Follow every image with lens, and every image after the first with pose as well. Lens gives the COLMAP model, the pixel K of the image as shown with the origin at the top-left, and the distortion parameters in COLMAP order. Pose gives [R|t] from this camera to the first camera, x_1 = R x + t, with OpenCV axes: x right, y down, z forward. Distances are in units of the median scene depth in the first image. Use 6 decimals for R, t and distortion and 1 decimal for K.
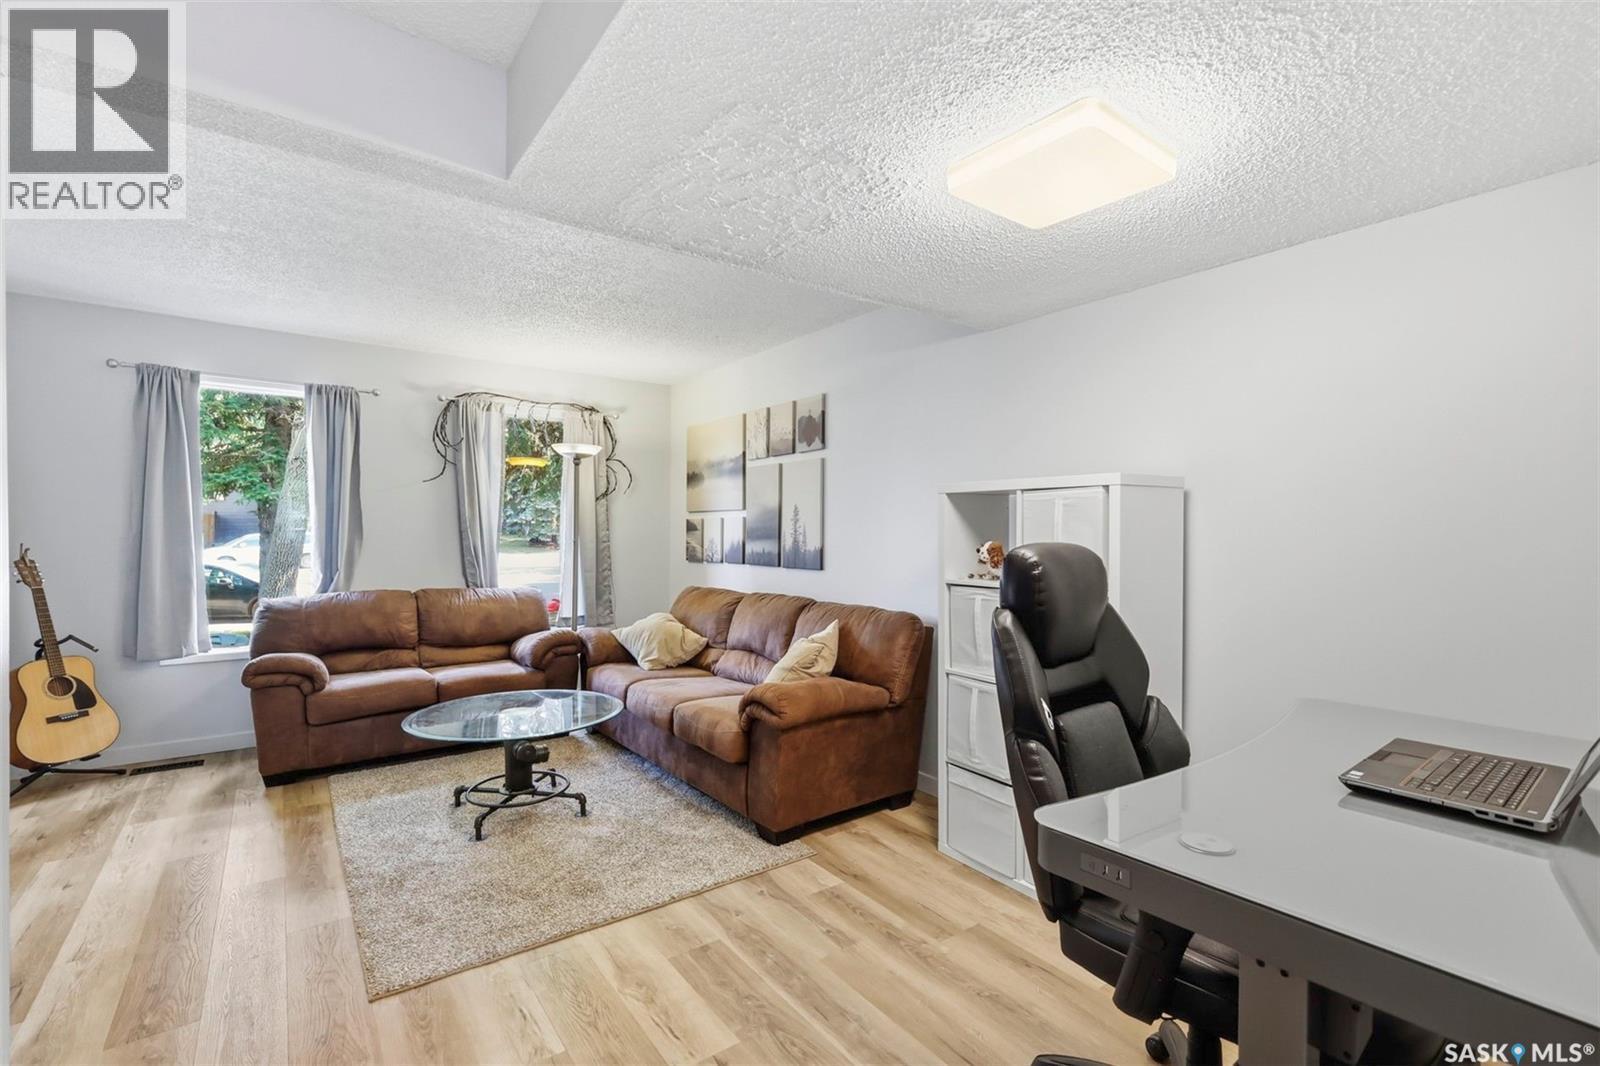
lens RADIAL K [[697.5, 0, 800.0], [0, 697.5, 539.1], [0, 0, 1]] dist [-0.000659, -0.000363]
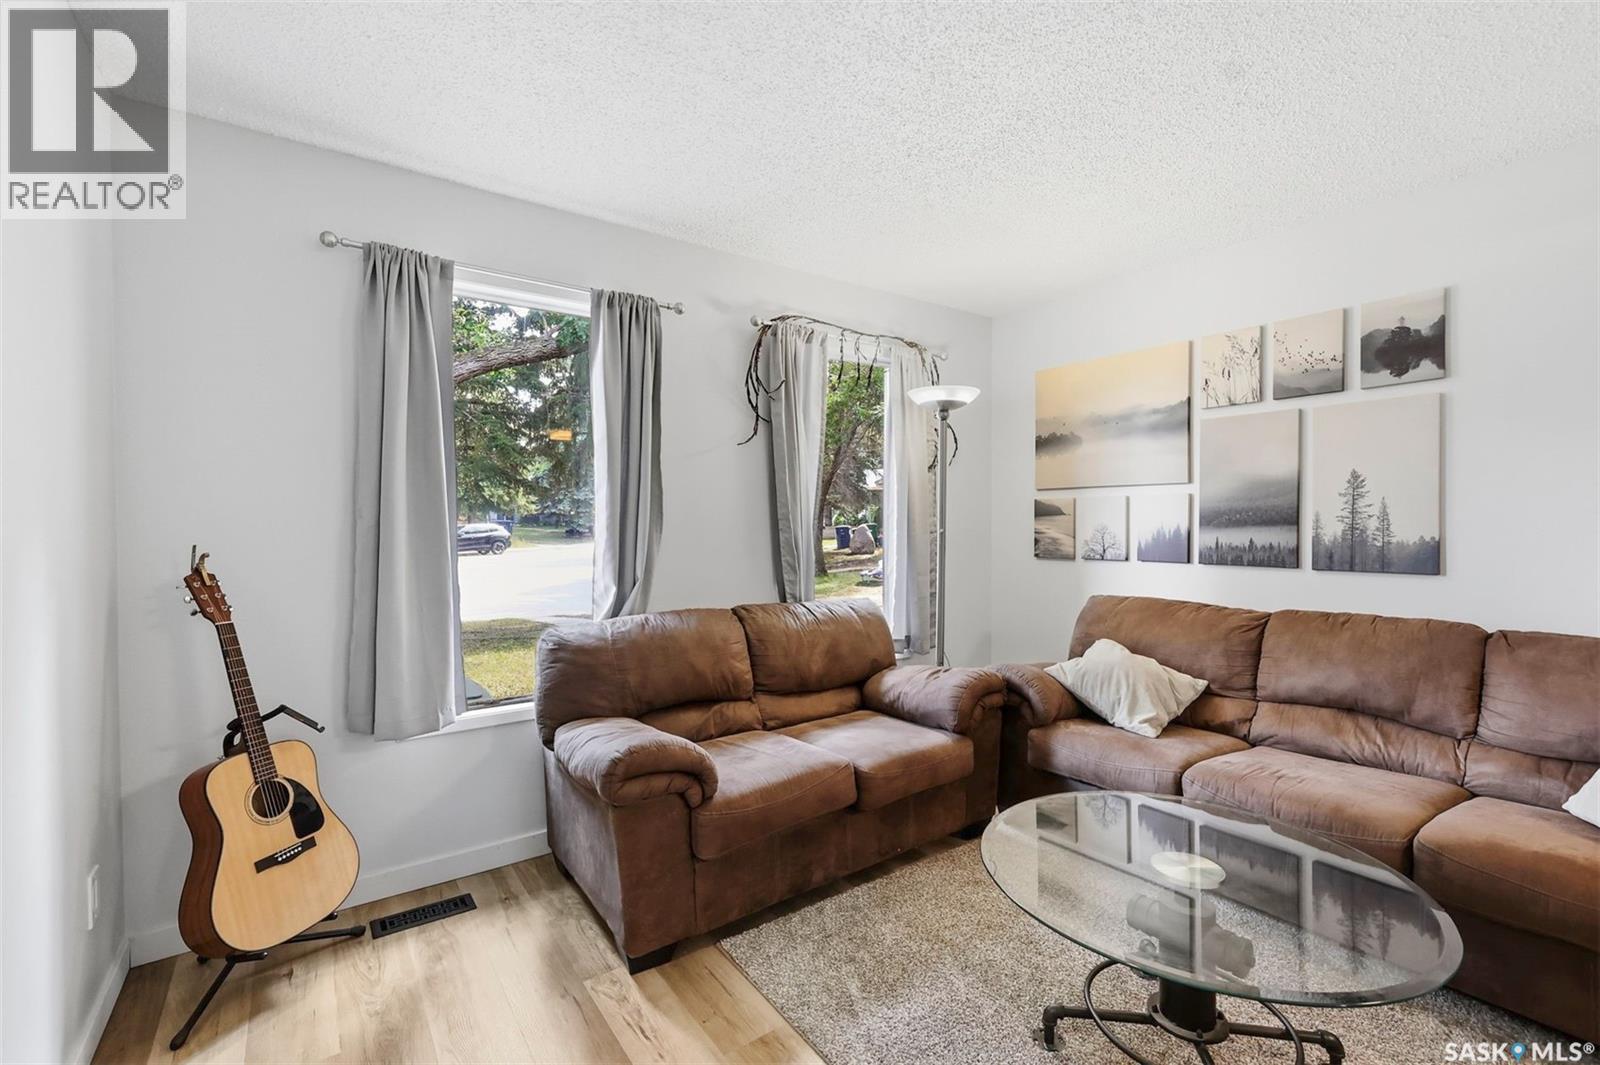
lens RADIAL K [[690.5, 0, 807.7], [0, 690.5, 530.5], [0, 0, 1]] dist [-0.002230, -0.000351]
pose [[0.999775, -0.009897, -0.018750, -0.488556], [0.009986, 0.999939, 0.004656, -0.003066], [0.018703, -0.004842, 0.999813, 0.359214]]
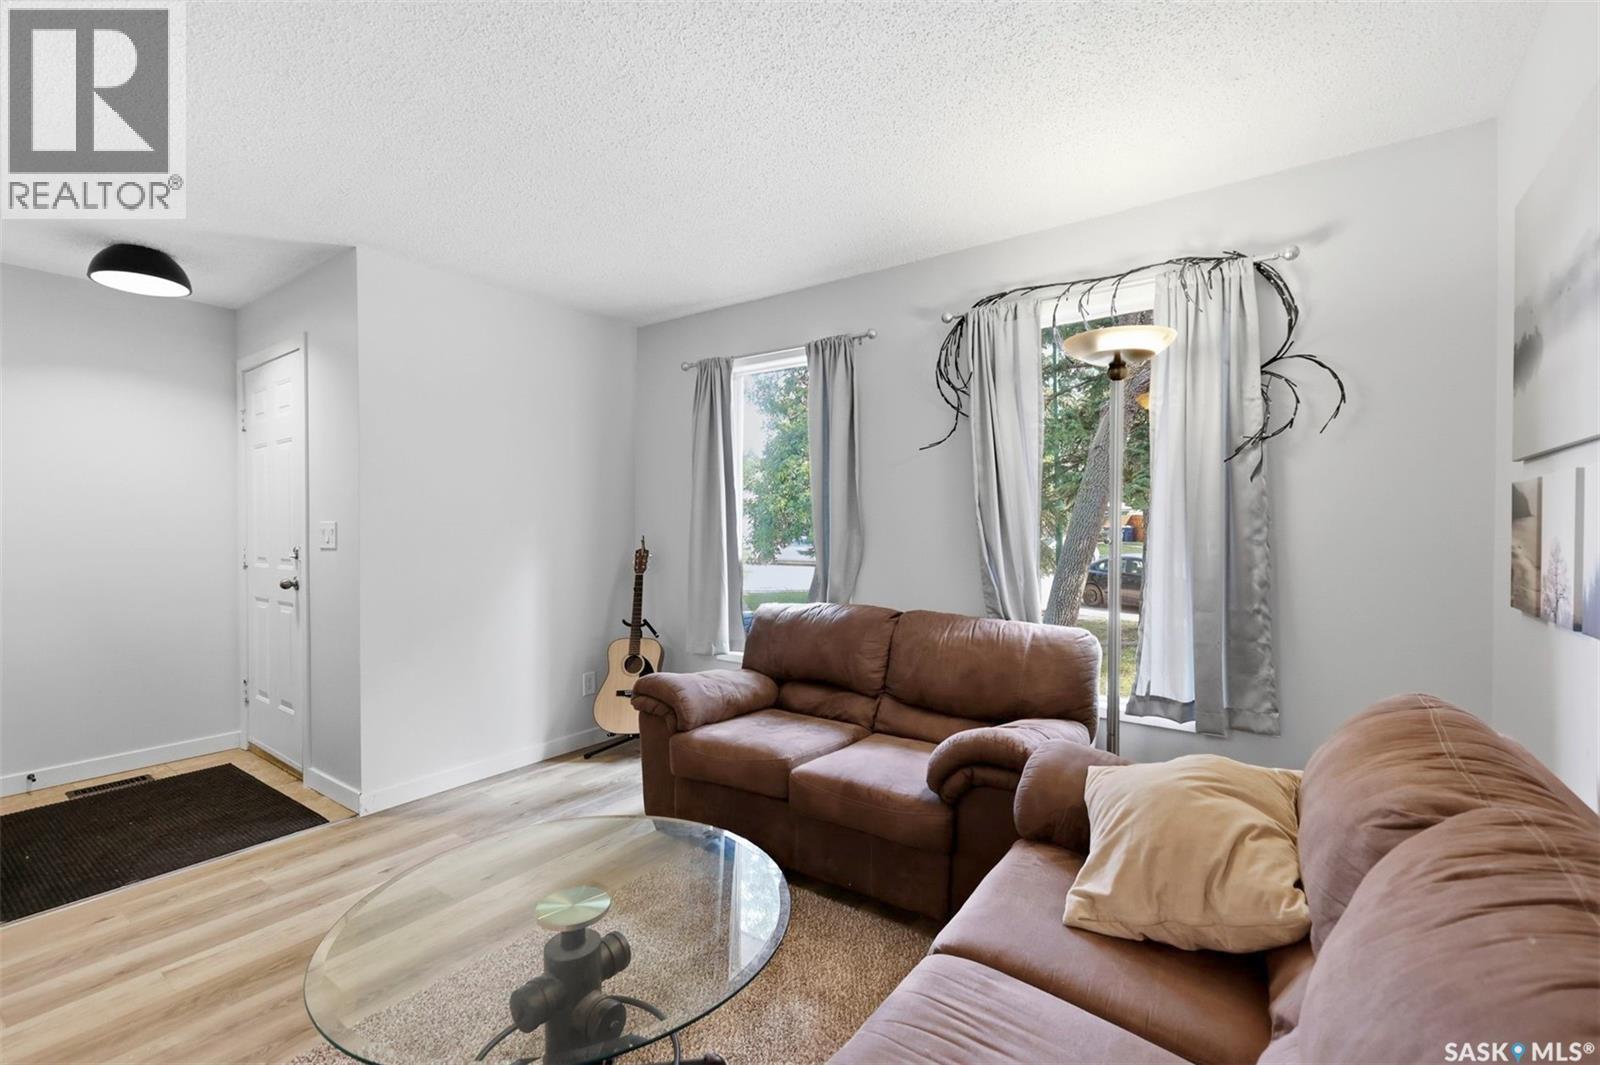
lens RADIAL K [[690.5, 0, 807.7], [0, 690.5, 530.5], [0, 0, 1]] dist [-0.002230, -0.000351]
pose [[0.306422, 0.001636, -0.951894, 0.060507], [-0.010132, 0.999947, -0.001543, -0.002898], [0.951842, 0.010118, 0.306422, 0.734609]]
